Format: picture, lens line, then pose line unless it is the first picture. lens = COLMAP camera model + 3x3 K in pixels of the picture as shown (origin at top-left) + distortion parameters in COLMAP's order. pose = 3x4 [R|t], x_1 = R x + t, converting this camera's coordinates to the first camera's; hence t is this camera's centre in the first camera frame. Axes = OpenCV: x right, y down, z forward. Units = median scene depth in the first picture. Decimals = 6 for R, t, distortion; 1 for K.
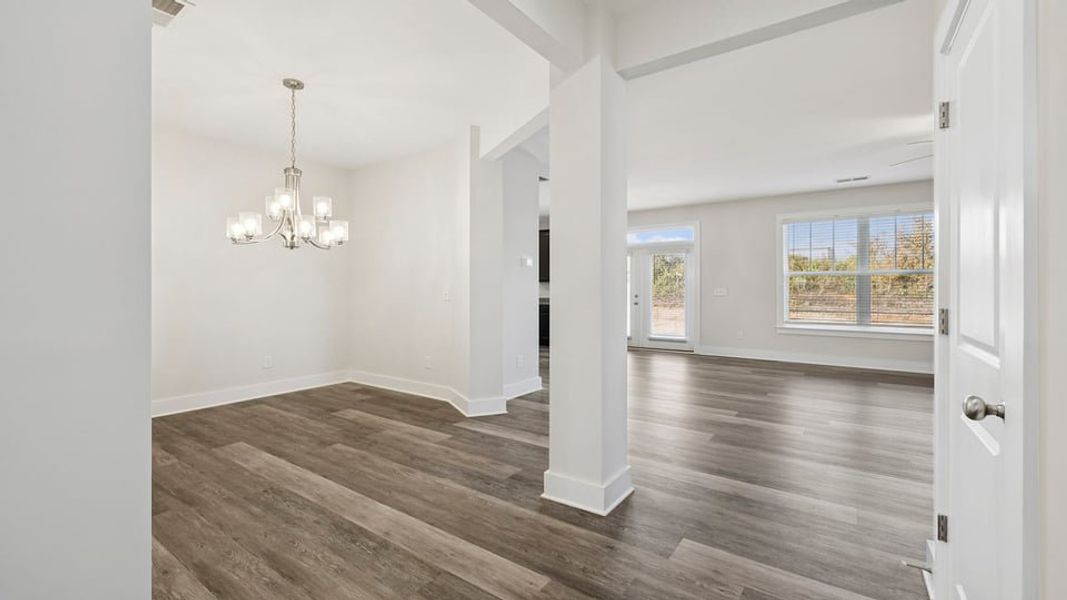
lens RADIAL K [[456.9, 0, 527.5], [0, 456.9, 287.4], [0, 0, 1]] dist [-0.000581, -0.000031]
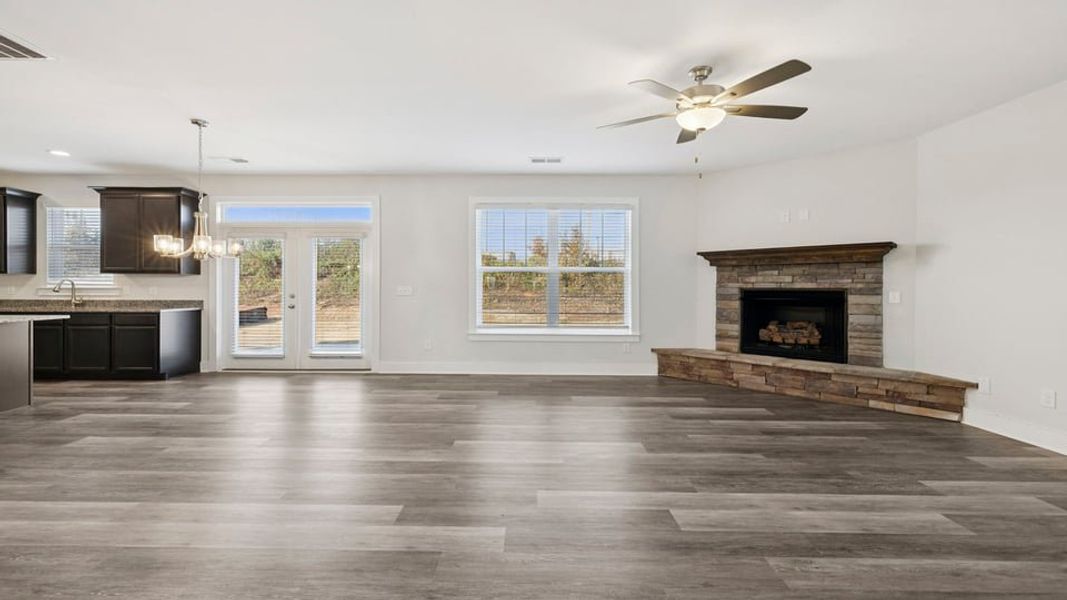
lens RADIAL K [[467.1, 0, 528.8], [0, 467.1, 296.6], [0, 0, 1]] dist [-0.001176, -0.000123]
pose [[0.812439, -0.008015, 0.582992, 0.306693], [-0.006651, 0.999713, 0.023013, 0.000909], [-0.583009, -0.022574, 0.812152, 0.545511]]
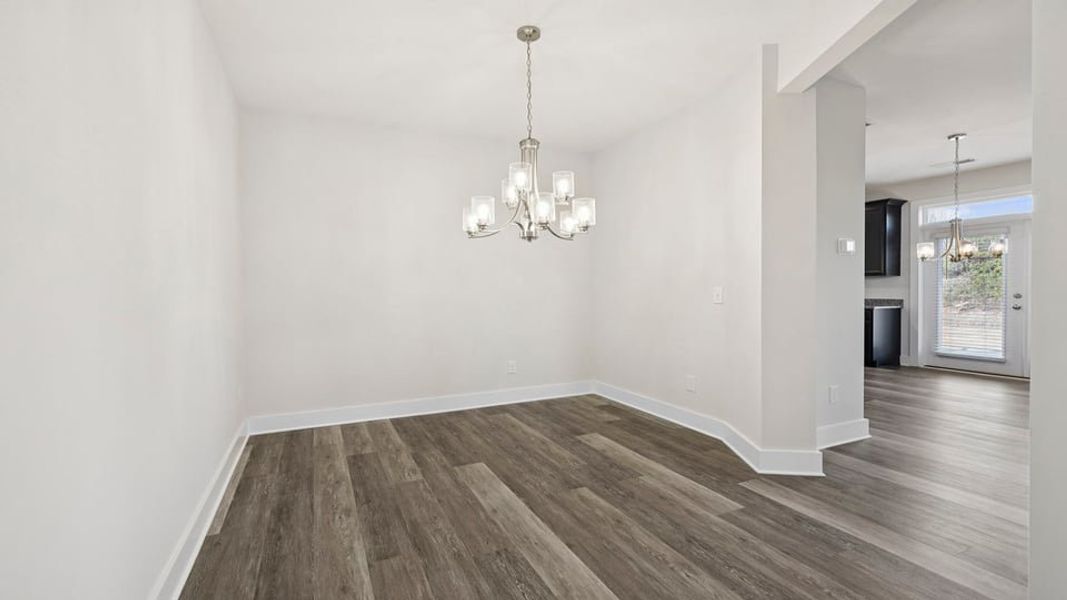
lens RADIAL K [[458.6, 0, 522.1], [0, 458.6, 296.8], [0, 0, 1]] dist [0.001112, 0.000214]
pose [[0.870163, -0.000304, -0.492765, -0.122454], [0.011149, 0.999756, 0.019070, 0.000138], [0.492639, -0.022088, 0.869954, 0.275524]]
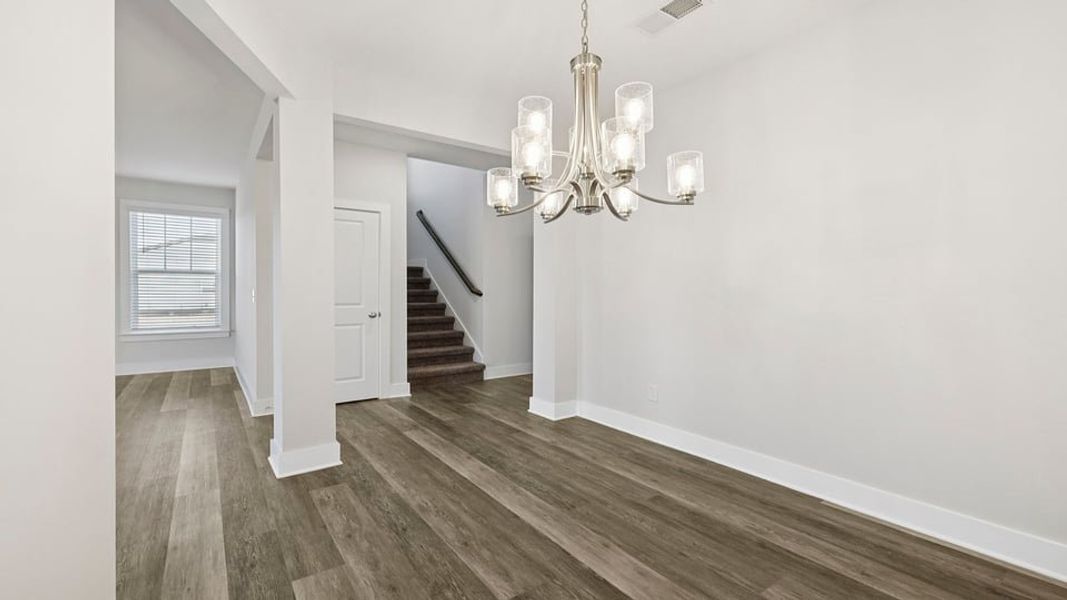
lens RADIAL K [[456.9, 0, 527.5], [0, 456.9, 287.4], [0, 0, 1]] dist [-0.000581, -0.000031]
pose [[-0.947930, -0.002864, 0.318465, -0.604139], [-0.005606, 0.999955, -0.007694, 0.003156], [-0.318428, -0.009079, -0.947904, 1.483580]]
